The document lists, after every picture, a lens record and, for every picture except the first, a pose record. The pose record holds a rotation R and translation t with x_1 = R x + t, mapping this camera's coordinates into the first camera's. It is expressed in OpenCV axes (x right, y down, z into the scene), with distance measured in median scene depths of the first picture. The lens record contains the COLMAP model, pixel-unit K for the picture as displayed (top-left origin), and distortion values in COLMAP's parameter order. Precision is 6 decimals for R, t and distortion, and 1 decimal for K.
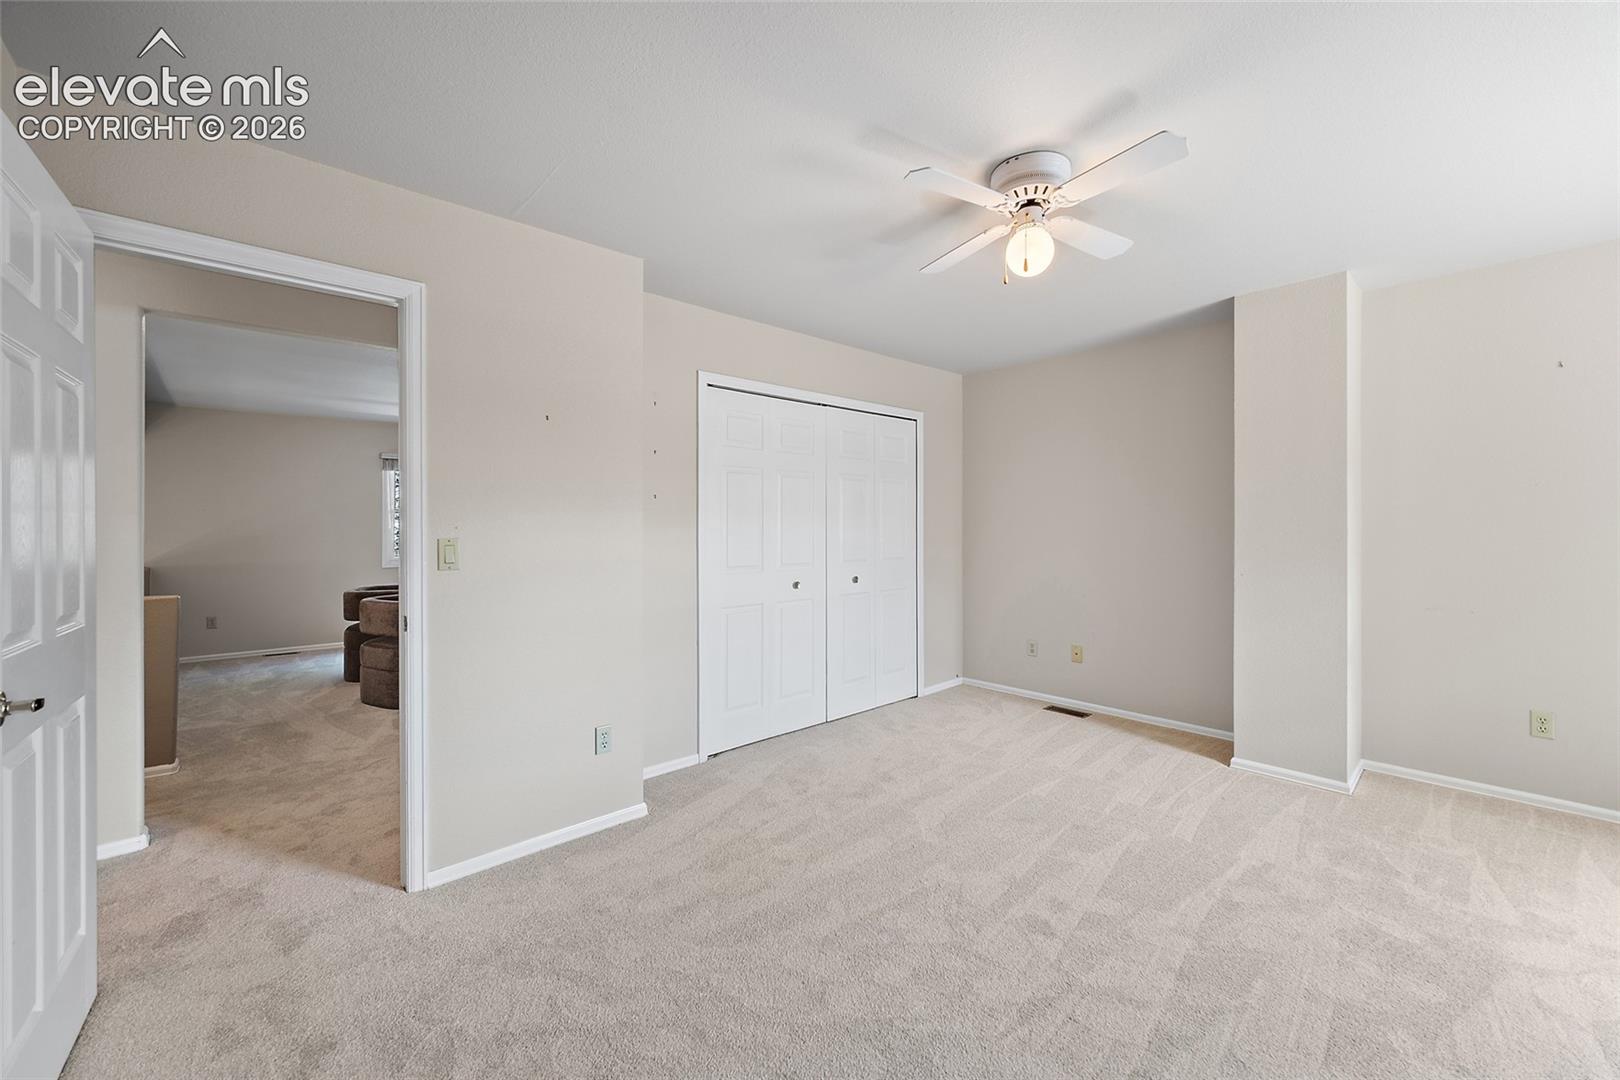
lens RADIAL K [[634.4, 0, 819.6], [0, 634.4, 535.6], [0, 0, 1]] dist [0.000625, 0.000157]
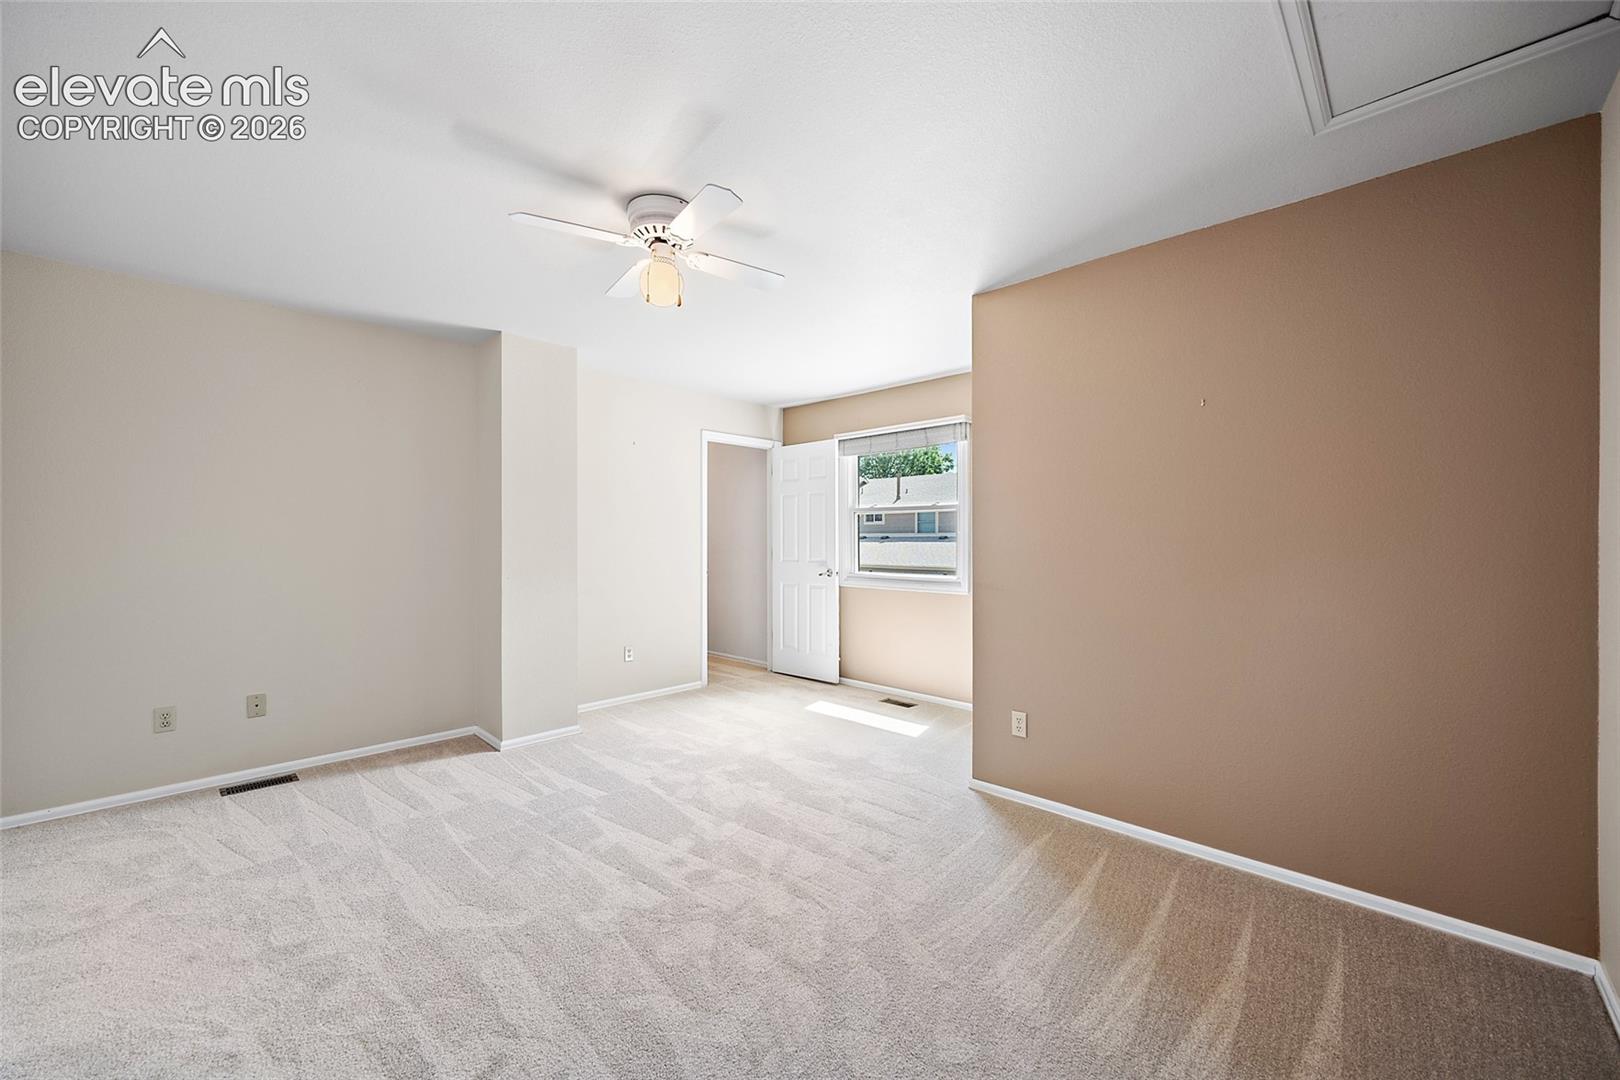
lens RADIAL K [[634.4, 0, 819.6], [0, 634.4, 535.6], [0, 0, 1]] dist [0.000625, 0.000157]
pose [[-0.060106, 0.006665, 0.998170, -0.490882], [0.011701, 0.999914, -0.005972, -0.000298], [-0.998123, 0.011321, -0.060178, 0.496906]]
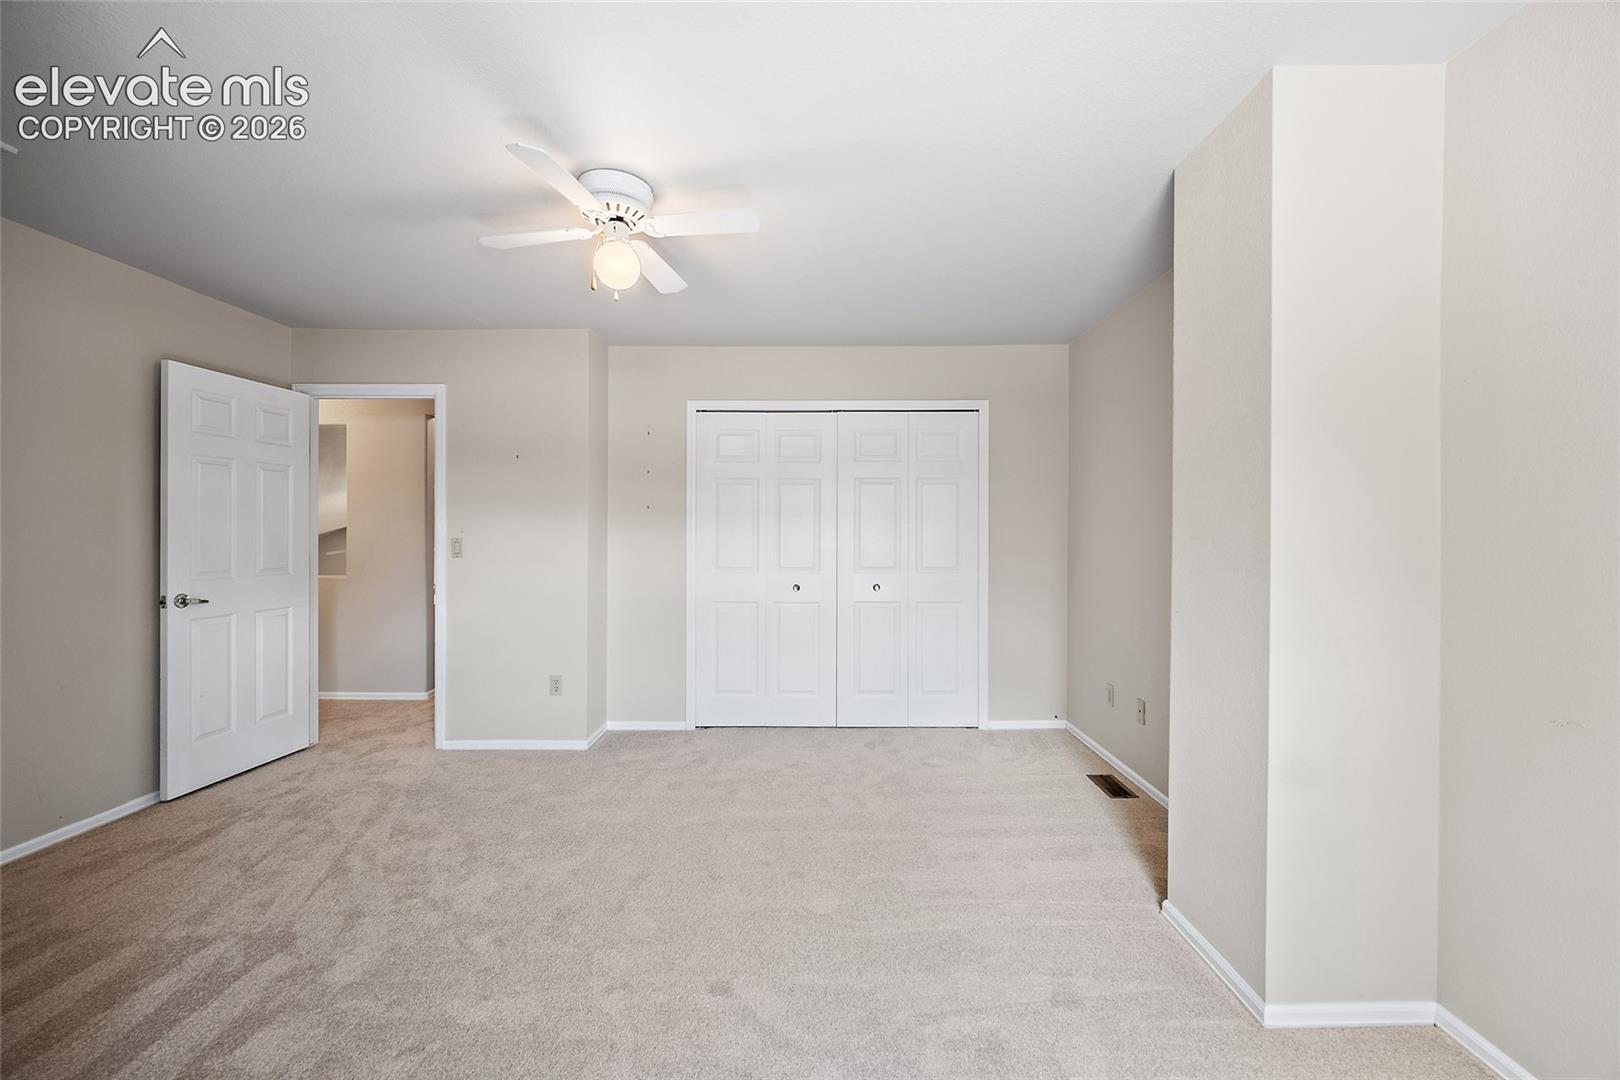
lens RADIAL K [[634.4, 0, 819.6], [0, 634.4, 535.6], [0, 0, 1]] dist [0.000625, 0.000157]
pose [[0.733700, 0.006401, -0.679443, 0.806834], [-0.012774, 0.999909, -0.004374, -0.003830], [0.679353, 0.011888, 0.733715, 0.293882]]
